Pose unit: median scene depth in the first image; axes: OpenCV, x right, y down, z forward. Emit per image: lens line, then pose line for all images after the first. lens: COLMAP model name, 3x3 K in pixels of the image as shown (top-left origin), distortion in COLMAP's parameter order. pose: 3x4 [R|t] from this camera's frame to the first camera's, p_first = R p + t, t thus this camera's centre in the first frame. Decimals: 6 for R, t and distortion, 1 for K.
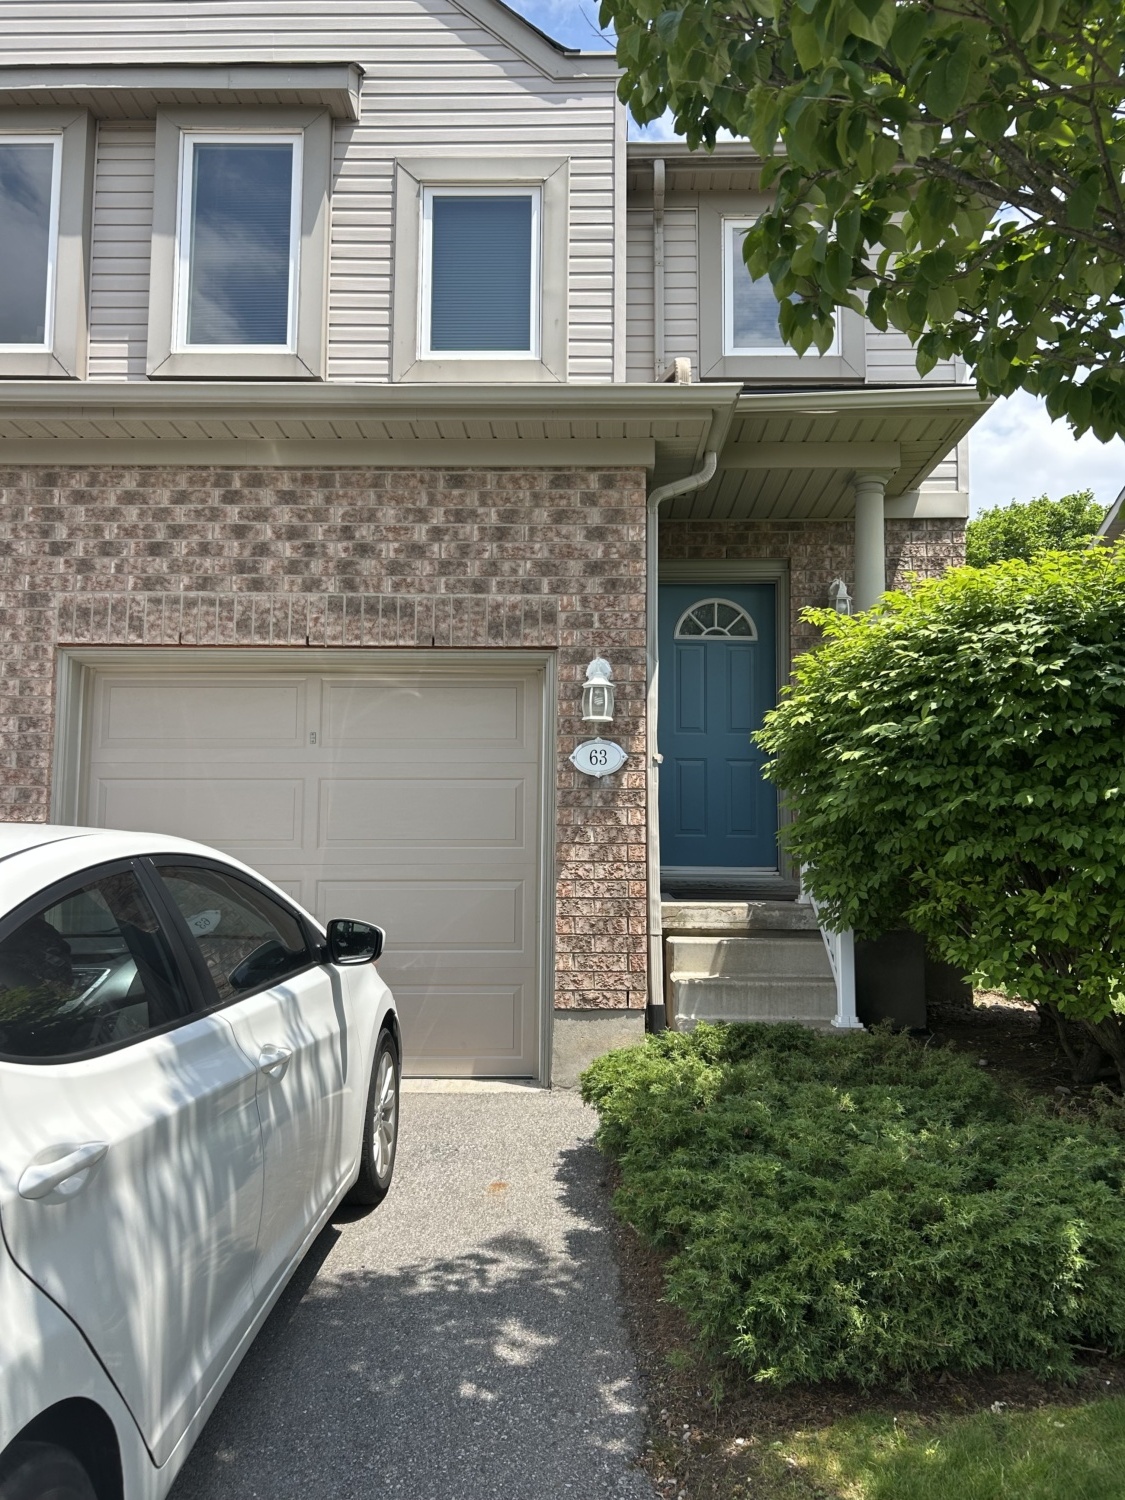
lens RADIAL K [[1136.8, 0, 561.3], [0, 1136.8, 749.3], [0, 0, 1]] dist [0.001951, 0.000115]
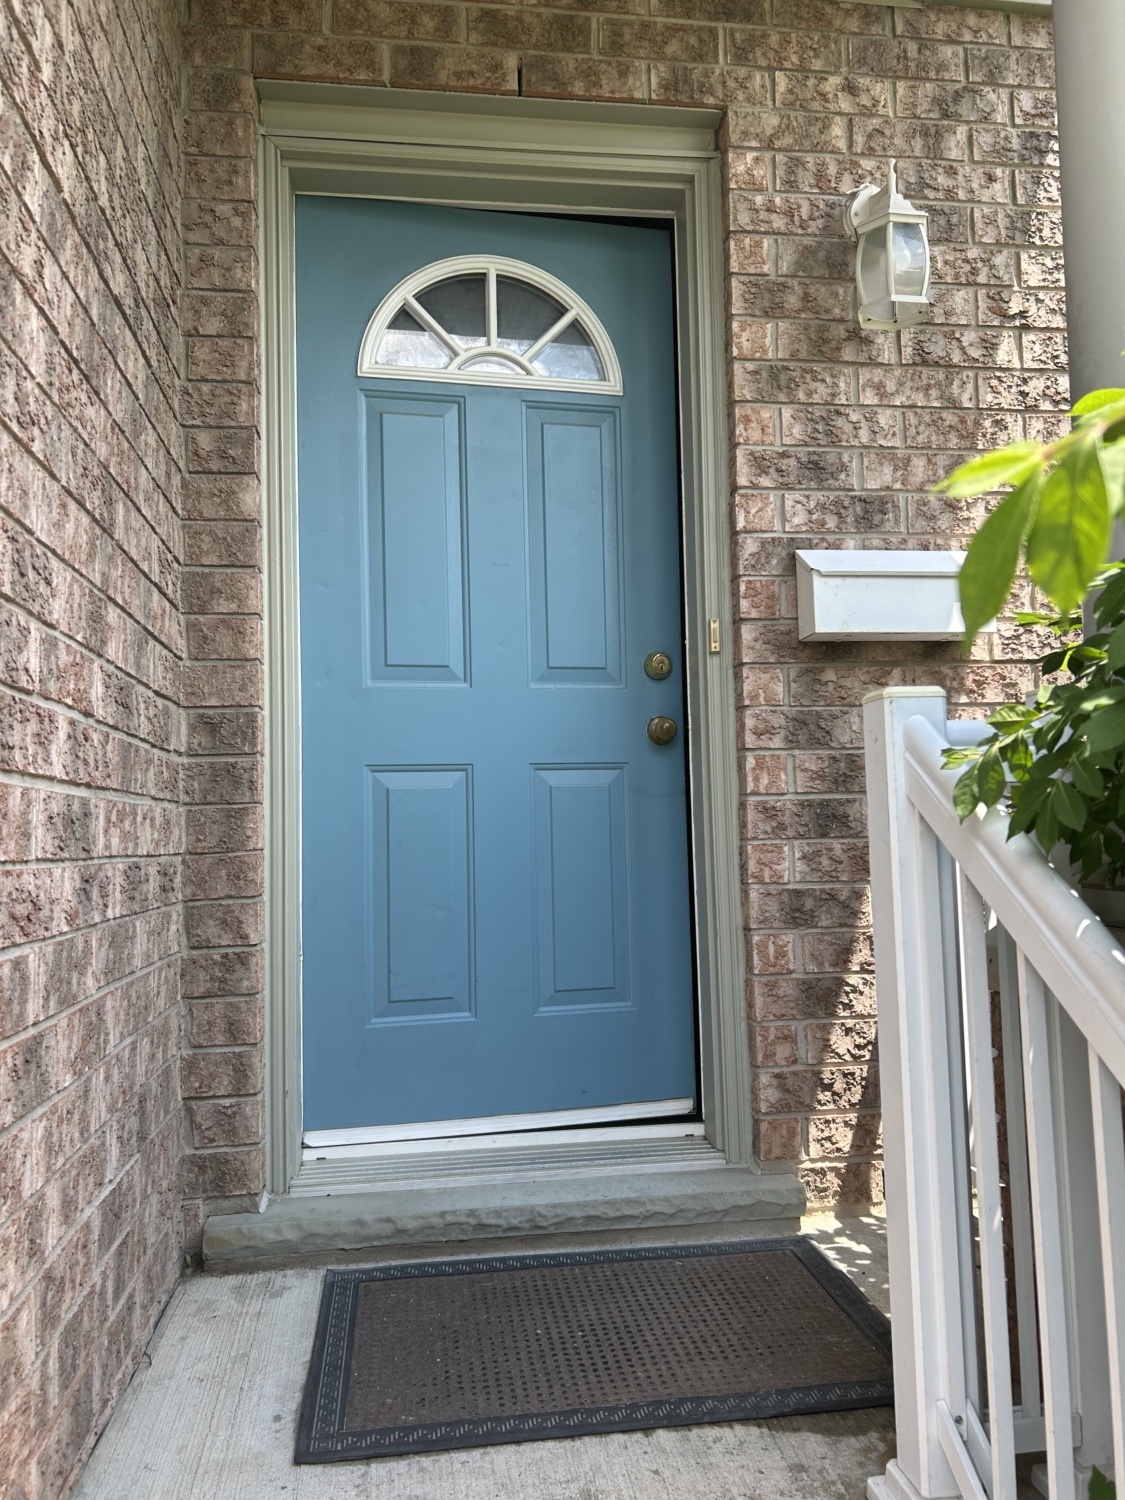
lens RADIAL K [[1136.8, 0, 562.8], [0, 1136.8, 750.8], [0, 0, 1]] dist [0.001951, 0.000115]
pose [[0.987617, -0.023427, 0.155123, 0.105980], [0.023757, 0.999718, -0.000278, 0.004893], [-0.155072, 0.003959, 0.987895, 0.702587]]
